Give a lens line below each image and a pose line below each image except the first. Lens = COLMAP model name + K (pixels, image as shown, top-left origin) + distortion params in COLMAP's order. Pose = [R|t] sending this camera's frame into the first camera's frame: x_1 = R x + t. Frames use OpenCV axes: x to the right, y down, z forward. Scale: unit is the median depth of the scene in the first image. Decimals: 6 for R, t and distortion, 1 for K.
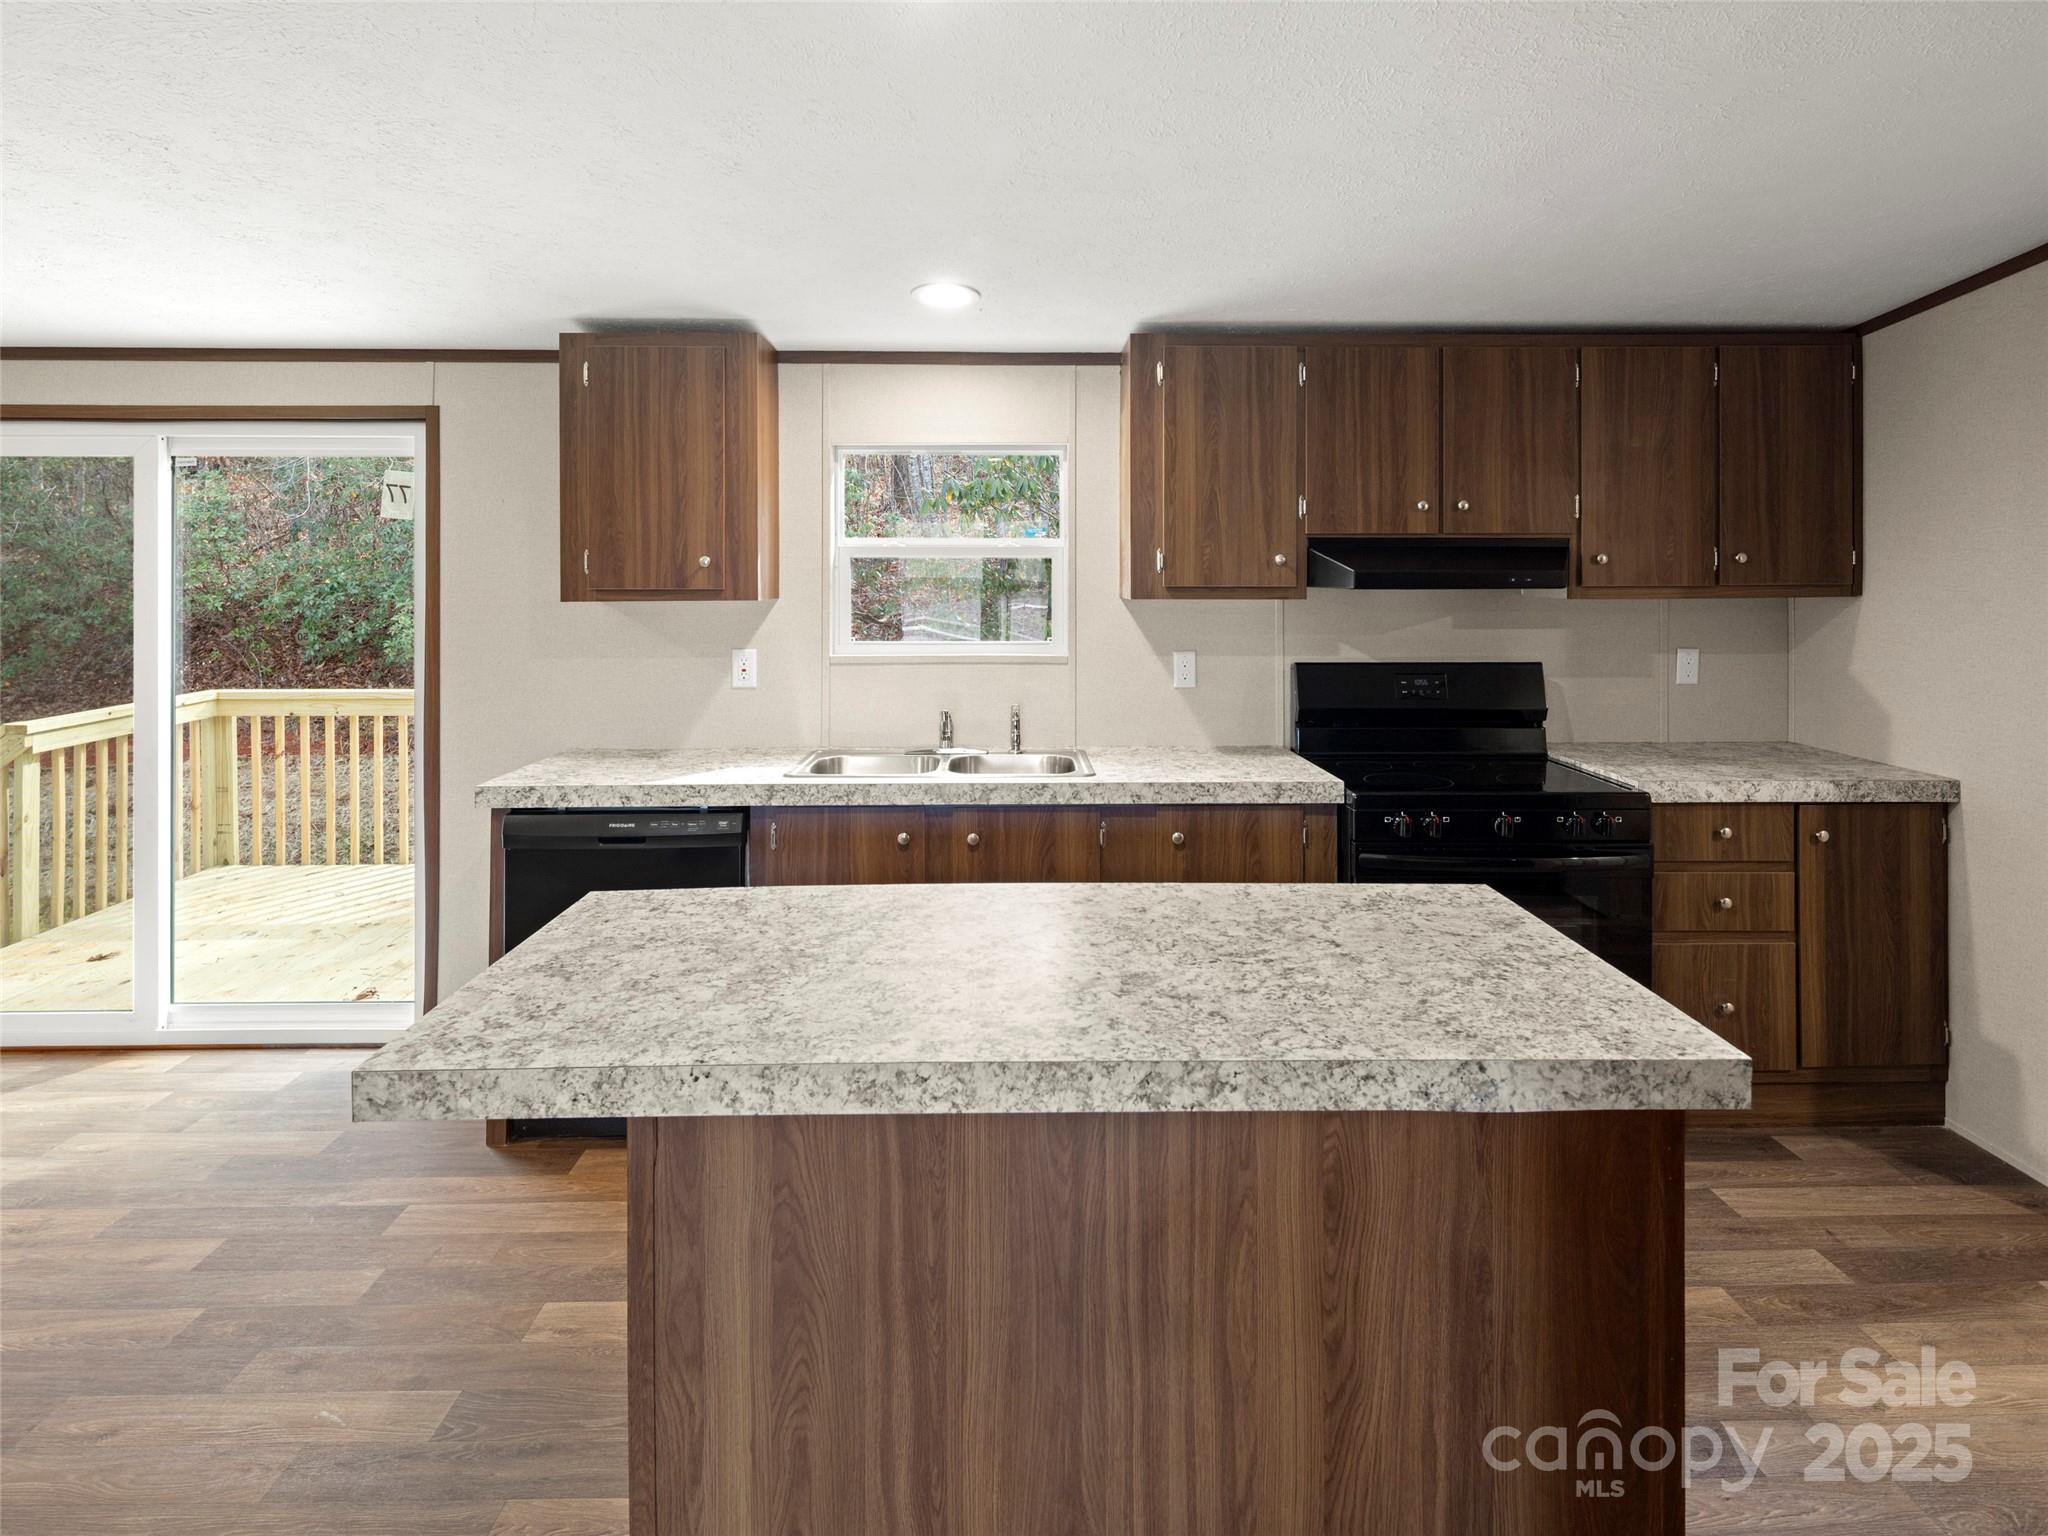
lens RADIAL K [[1140.7, 0, 1030.5], [0, 1140.7, 575.7], [0, 0, 1]] dist [0.005802, -0.003609]
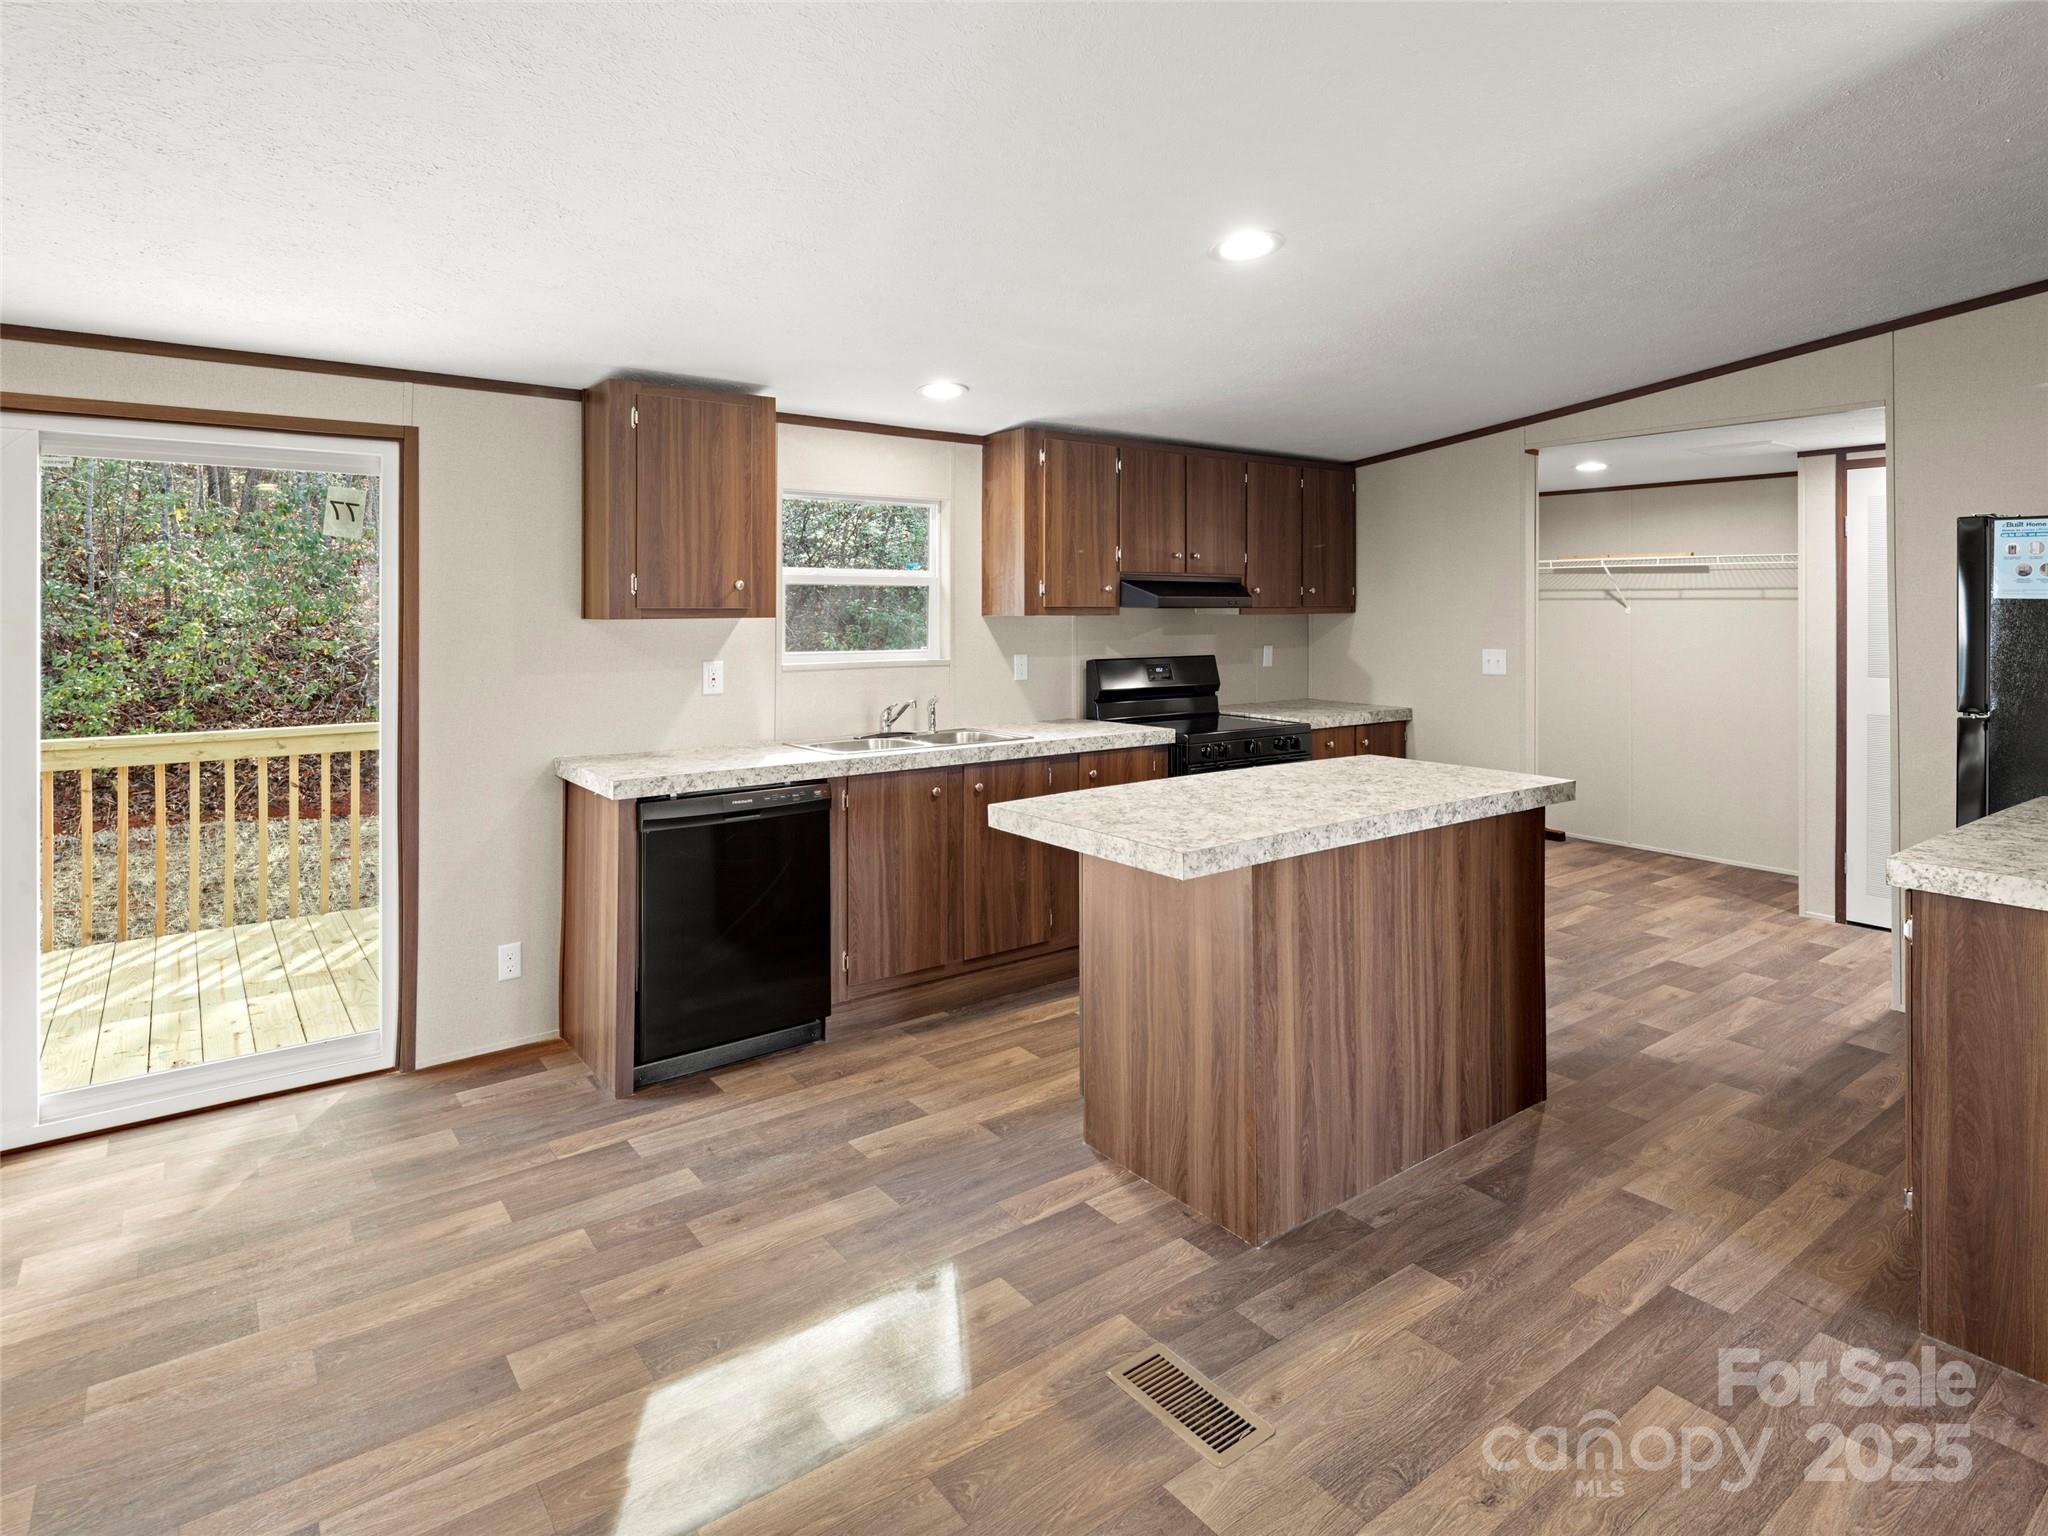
lens RADIAL K [[1115.7, 0, 1048.7], [0, 1115.7, 601.9], [0, 0, 1]] dist [0.004729, 0.000203]
pose [[0.806688, 0.003954, 0.590965, -0.711058], [0.000666, 0.999971, -0.007599, 0.014245], [-0.590978, 0.006524, 0.806661, -0.131891]]
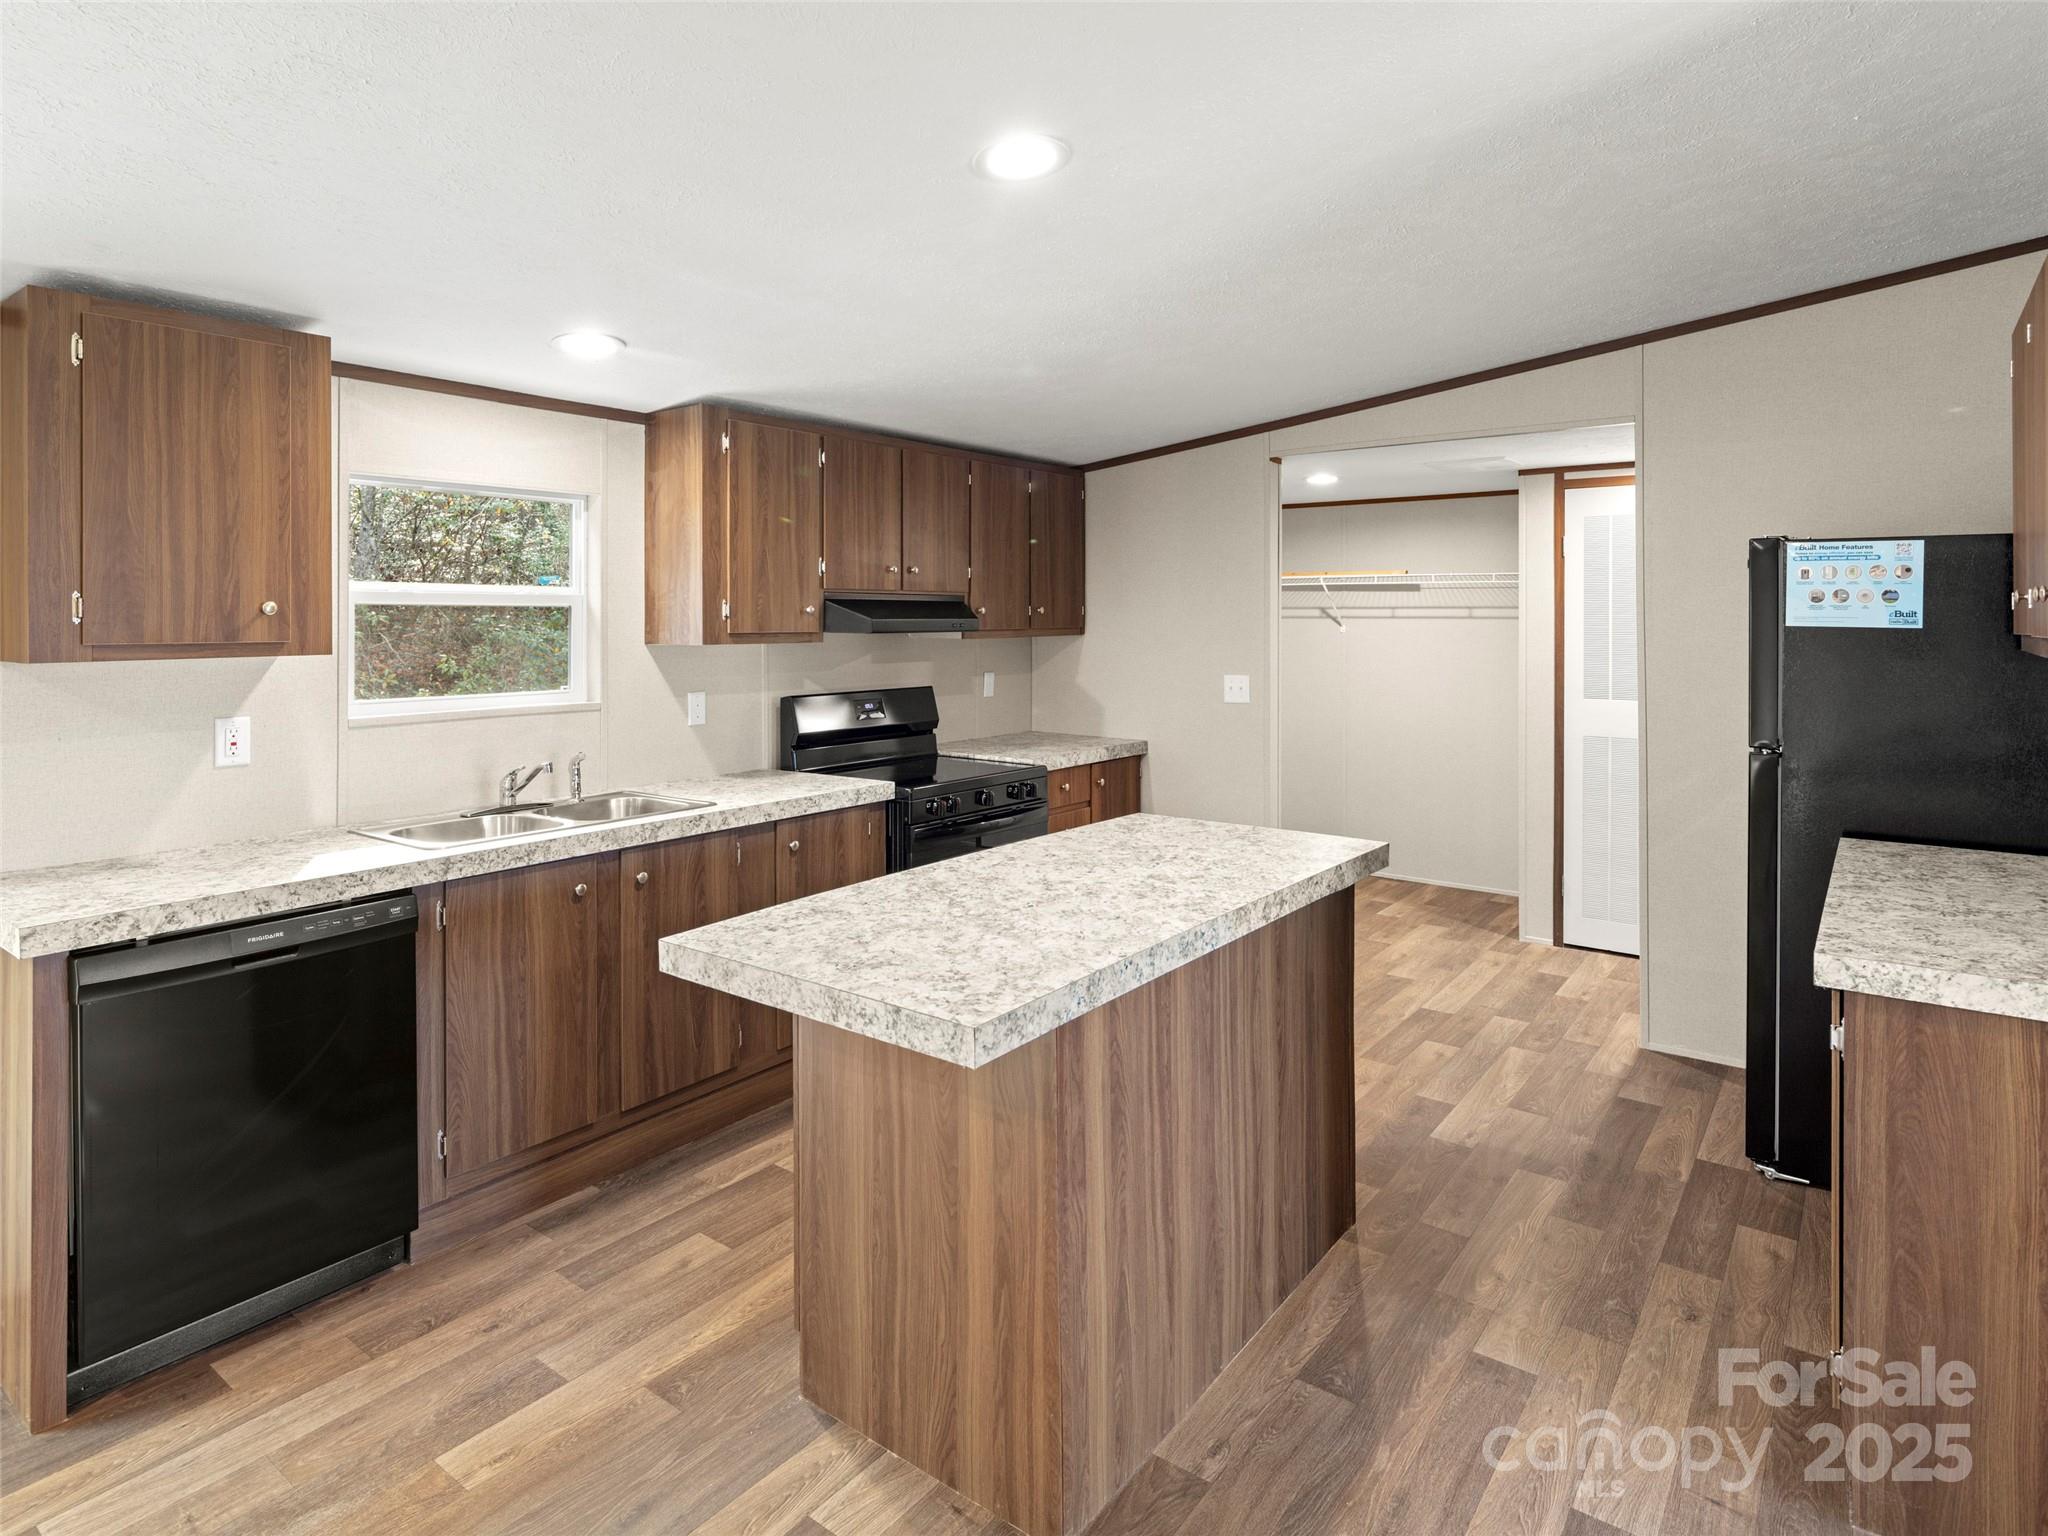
lens RADIAL K [[1134.0, 0, 1030.6], [0, 1134.0, 619.3], [0, 0, 1]] dist [0.004733, -0.004155]
pose [[0.619007, -0.000916, 0.785385, -0.581949], [0.003279, 0.999994, -0.001418, -0.001450], [-0.785379, 0.003453, 0.619006, 0.075182]]
